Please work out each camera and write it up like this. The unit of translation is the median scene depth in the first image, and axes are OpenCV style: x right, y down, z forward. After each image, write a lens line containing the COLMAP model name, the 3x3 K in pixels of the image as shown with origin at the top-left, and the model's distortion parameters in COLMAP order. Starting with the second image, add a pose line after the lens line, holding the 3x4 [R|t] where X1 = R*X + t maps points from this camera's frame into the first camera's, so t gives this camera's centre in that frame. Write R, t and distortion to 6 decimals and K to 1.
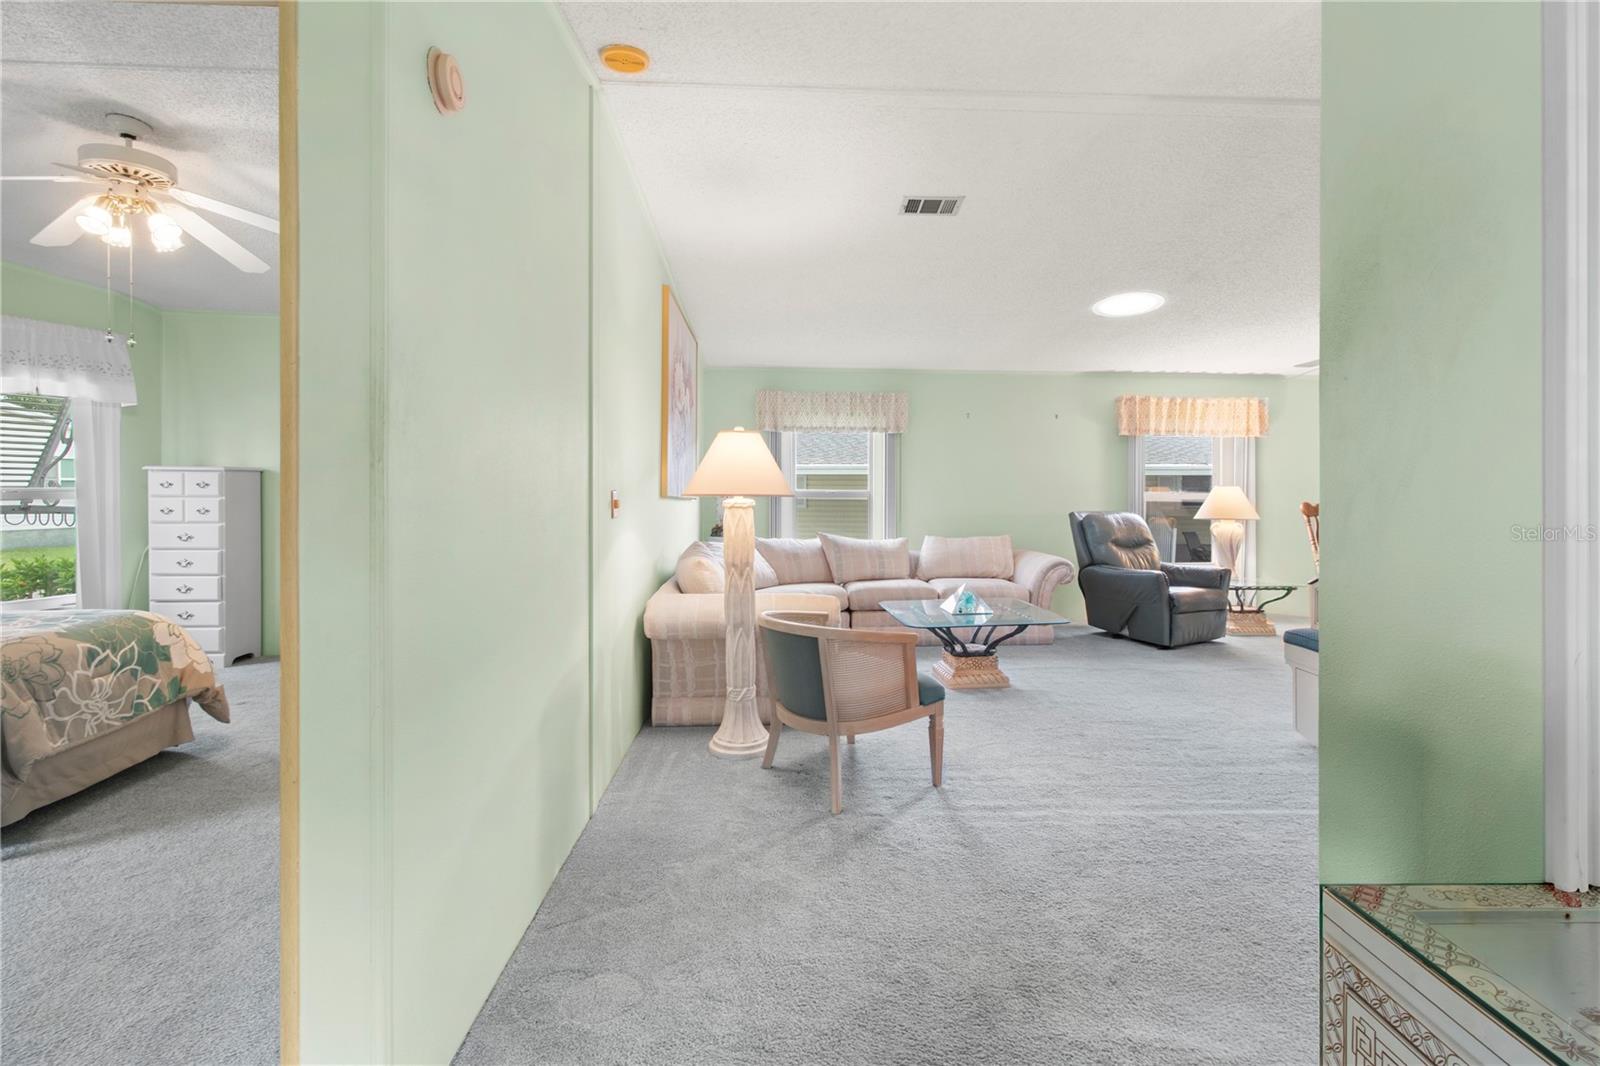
lens RADIAL K [[723.4, 0, 800.9], [0, 723.4, 499.0], [0, 0, 1]] dist [-0.000752, -0.000132]
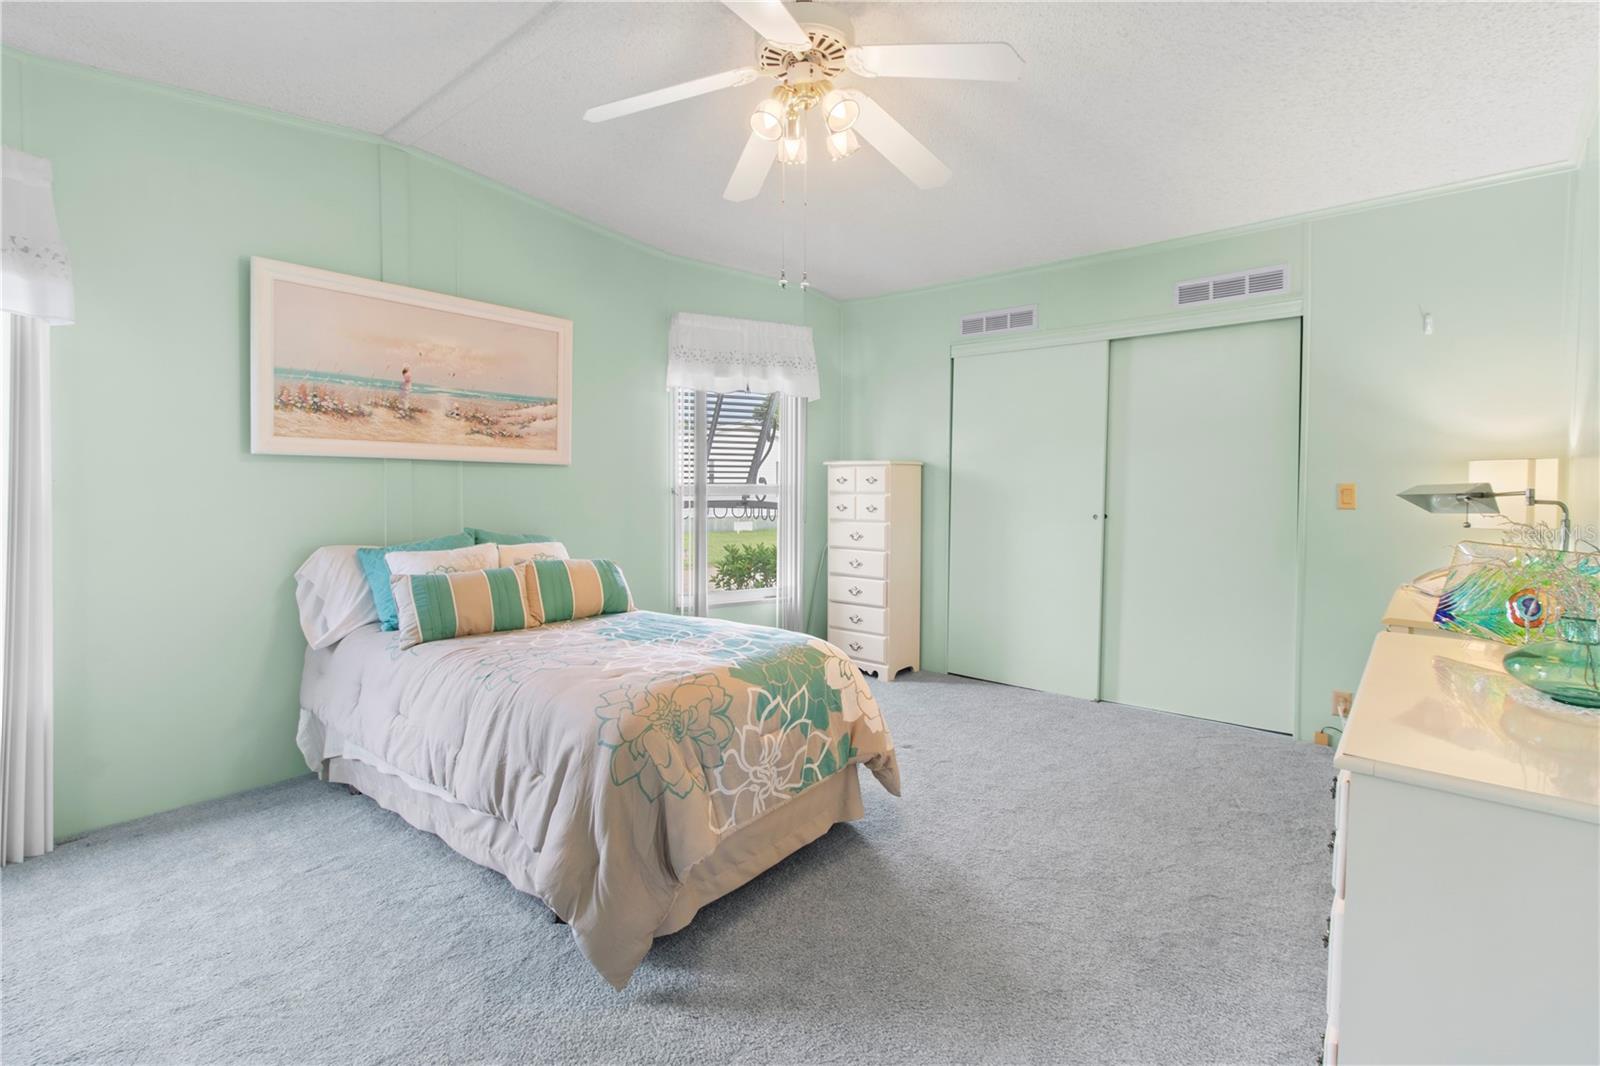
lens RADIAL K [[723.4, 0, 800.9], [0, 723.4, 499.0], [0, 0, 1]] dist [-0.000752, -0.000132]
pose [[0.710278, 0.011597, -0.703825, -0.391358], [-0.008909, 0.999932, 0.007485, -0.003376], [0.703865, 0.000954, 0.710334, 0.454947]]
